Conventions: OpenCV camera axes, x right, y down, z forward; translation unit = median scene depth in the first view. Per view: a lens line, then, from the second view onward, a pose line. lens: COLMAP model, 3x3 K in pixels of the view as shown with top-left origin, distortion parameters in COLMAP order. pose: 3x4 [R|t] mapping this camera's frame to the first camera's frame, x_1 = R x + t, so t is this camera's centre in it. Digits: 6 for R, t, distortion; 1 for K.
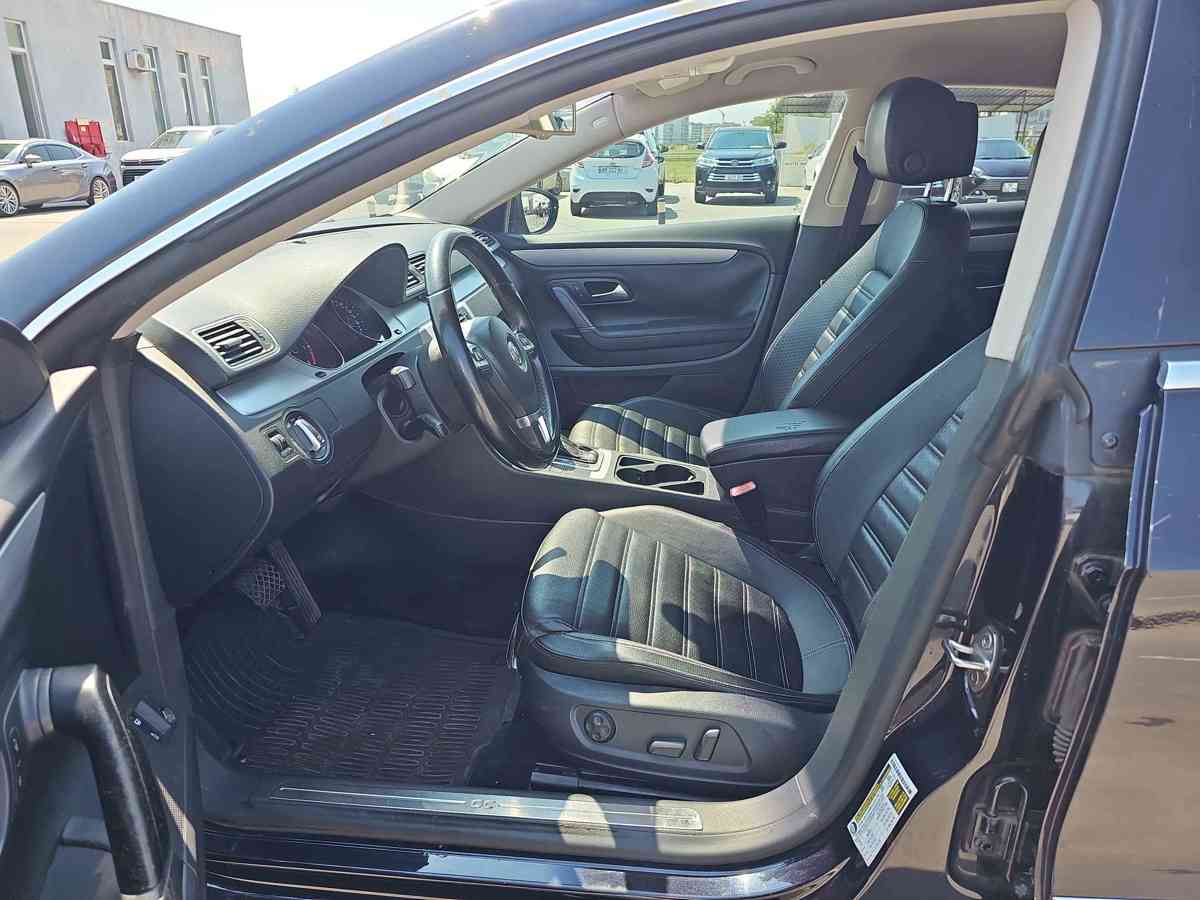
lens RADIAL K [[800.6, 0, 588.1], [0, 800.6, 449.8], [0, 0, 1]] dist [0.063602, -0.067309]
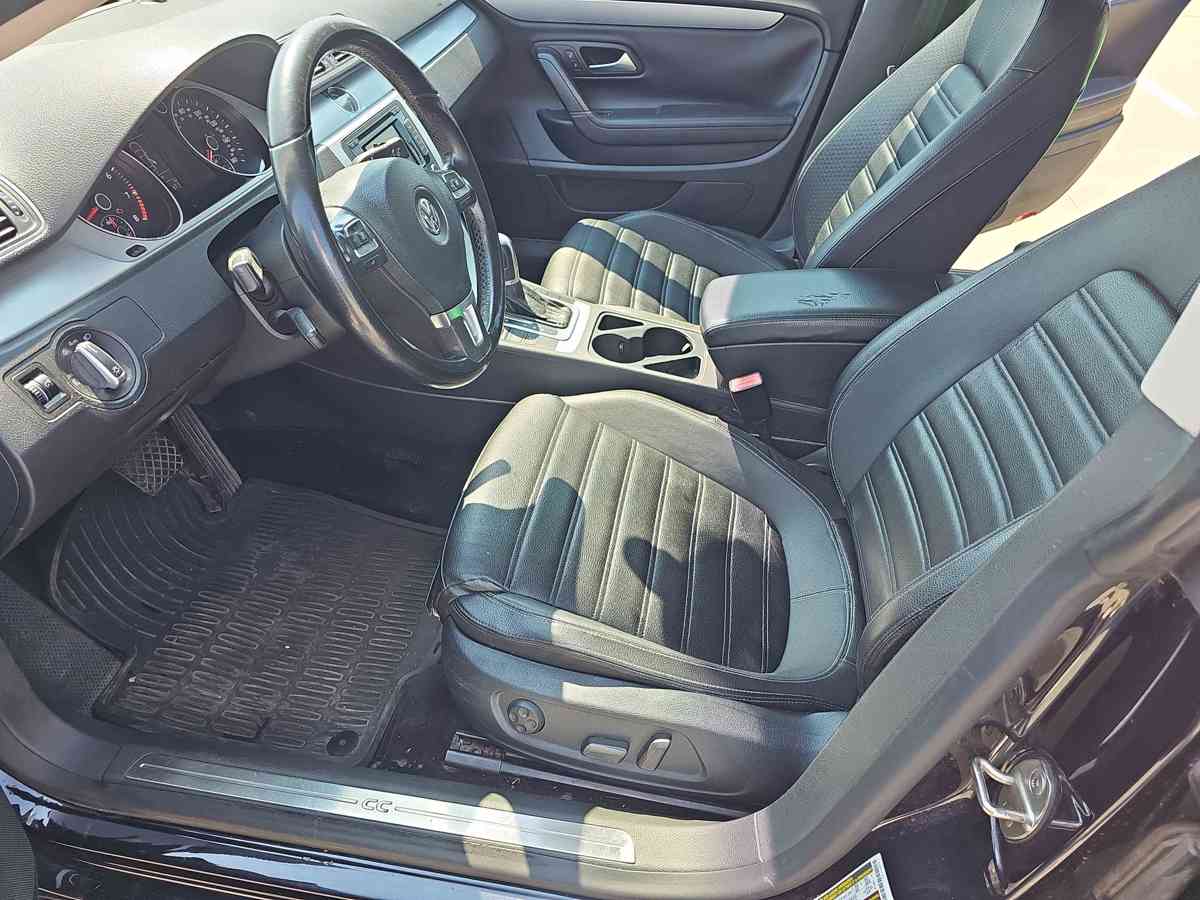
lens RADIAL K [[804.4, 0, 597.4], [0, 804.4, 449.6], [0, 0, 1]] dist [0.053293, -0.065099]
pose [[0.998526, 0.053802, -0.007083, 0.061613], [-0.049100, 0.951311, 0.304296, -0.132340], [0.023110, -0.303500, 0.952551, 0.241064]]
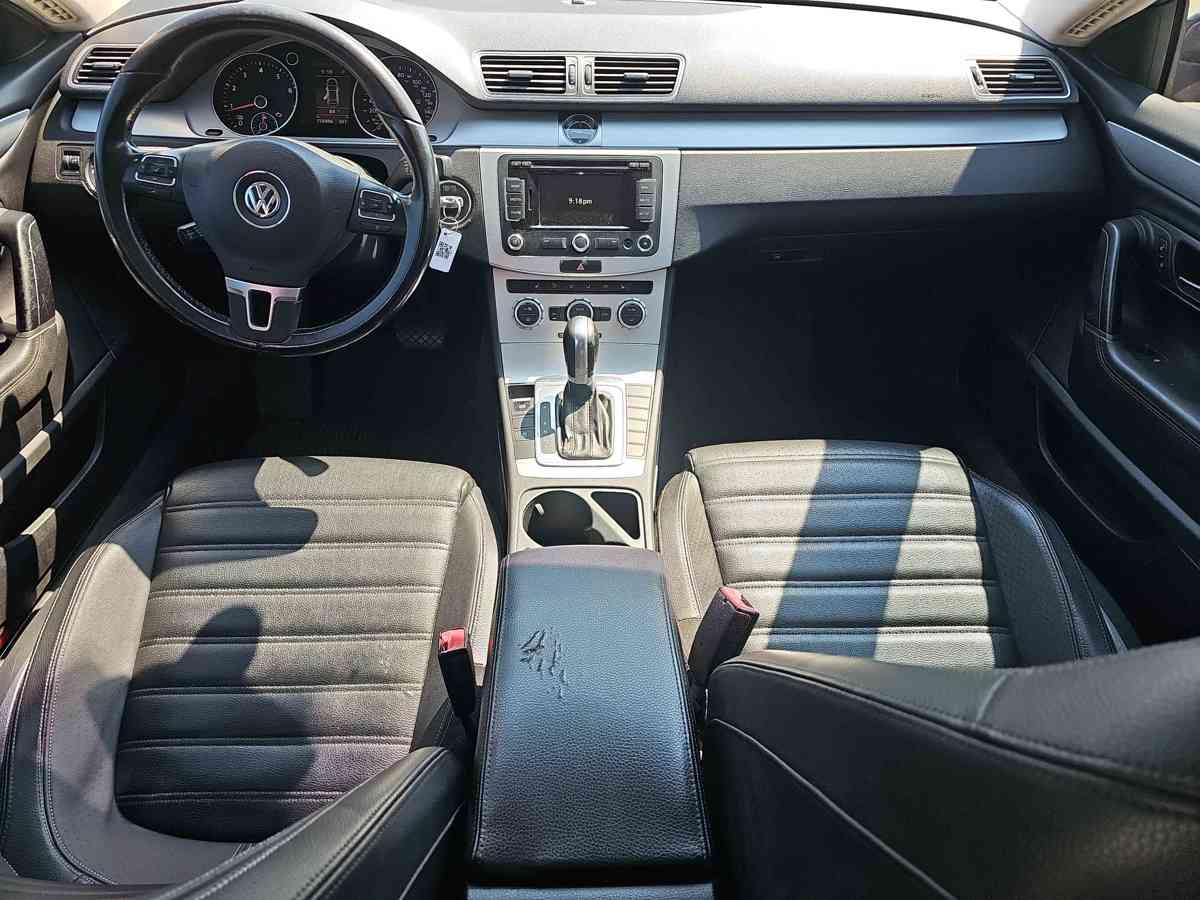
lens RADIAL K [[787.5, 0, 622.2], [0, 787.5, 454.2], [0, 0, 1]] dist [0.059870, -0.058372]
pose [[0.141376, 0.628429, -0.764912, 0.581518], [-0.358480, 0.752732, 0.552166, -0.413742], [0.922770, 0.196143, 0.331698, 0.986158]]
